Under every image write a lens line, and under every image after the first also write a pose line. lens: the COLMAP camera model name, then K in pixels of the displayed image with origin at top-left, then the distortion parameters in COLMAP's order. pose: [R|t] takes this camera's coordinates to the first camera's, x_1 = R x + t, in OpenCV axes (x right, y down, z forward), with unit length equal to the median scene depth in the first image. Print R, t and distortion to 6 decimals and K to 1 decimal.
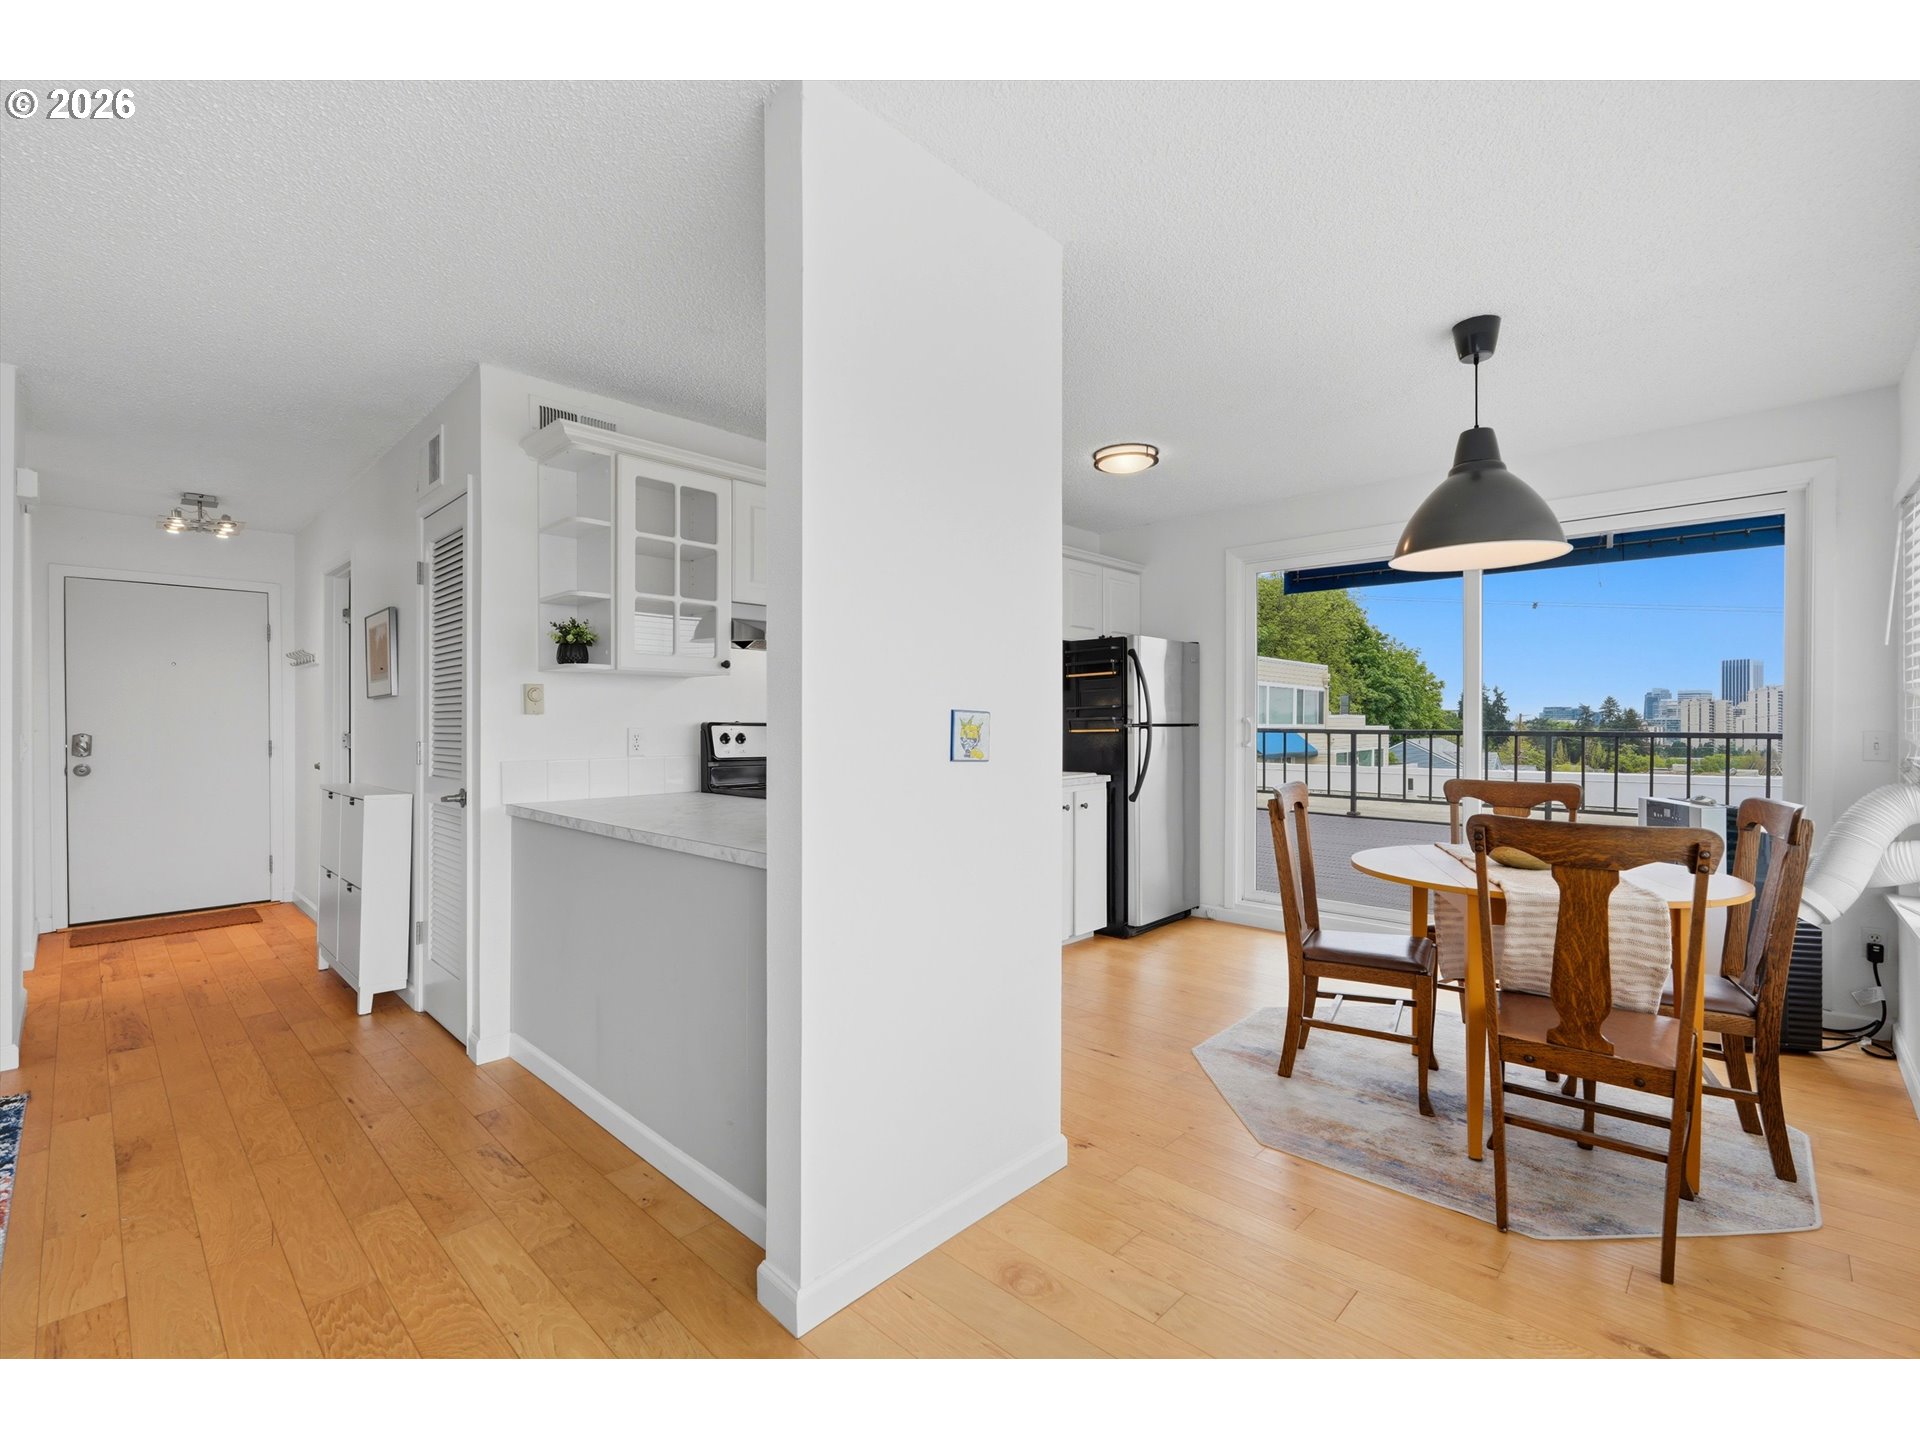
lens RADIAL K [[840.2, 0, 954.2], [0, 840.2, 726.1], [0, 0, 1]] dist [0.002604, -0.000022]
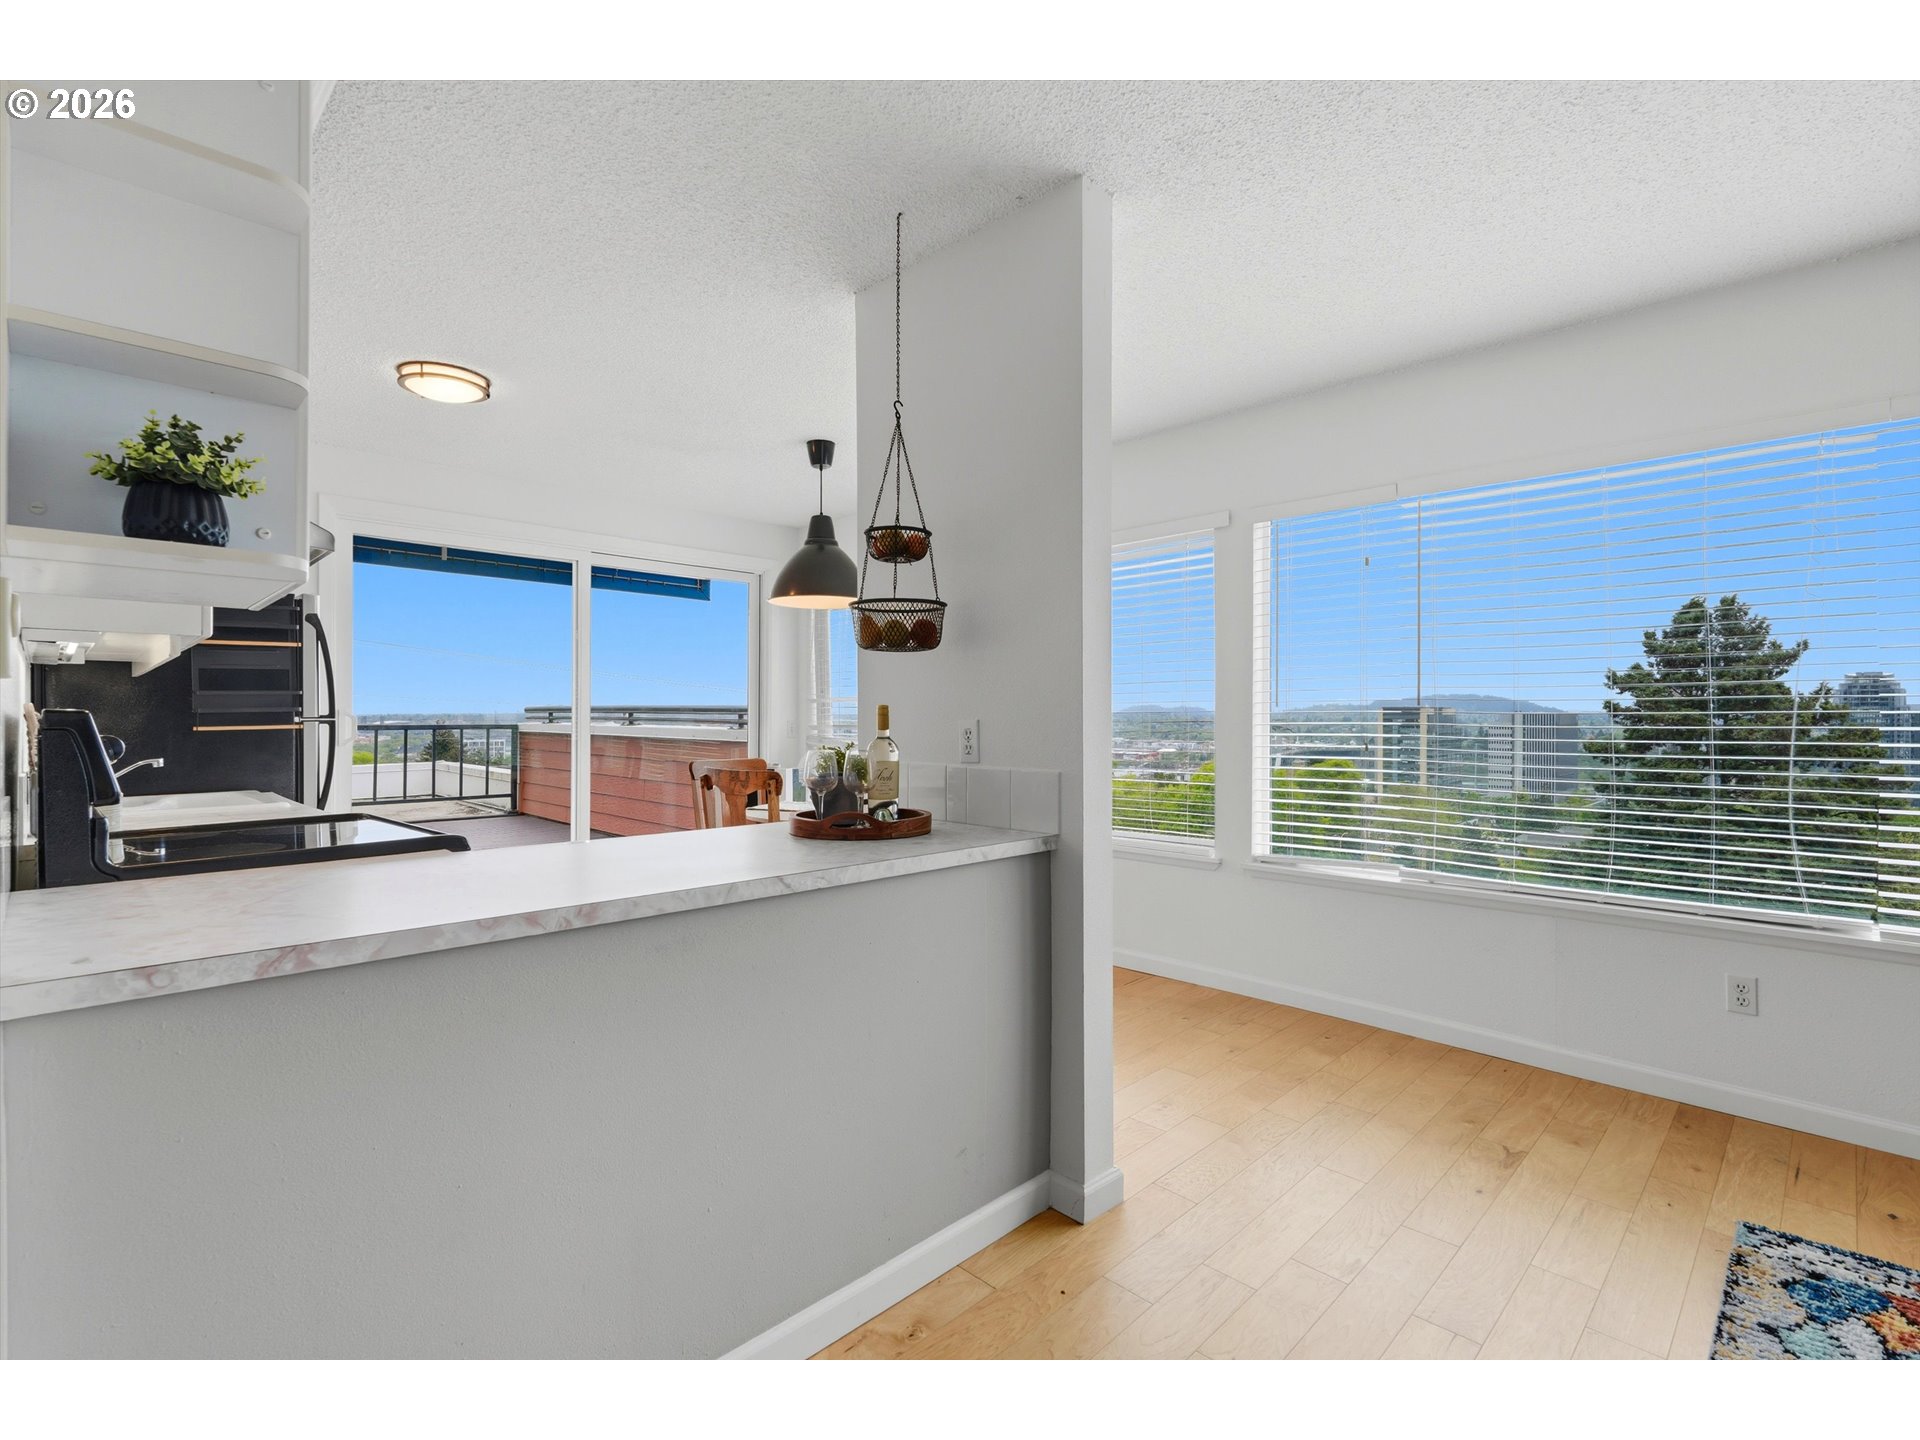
lens RADIAL K [[879.3, 0, 969.5], [0, 879.3, 704.1], [0, 0, 1]] dist [0.011772, -0.002121]
pose [[0.004205, 0.012939, 0.999907, -0.542362], [0.007036, 0.999891, -0.012969, -0.000362], [-0.999966, 0.007090, 0.004114, 0.433905]]
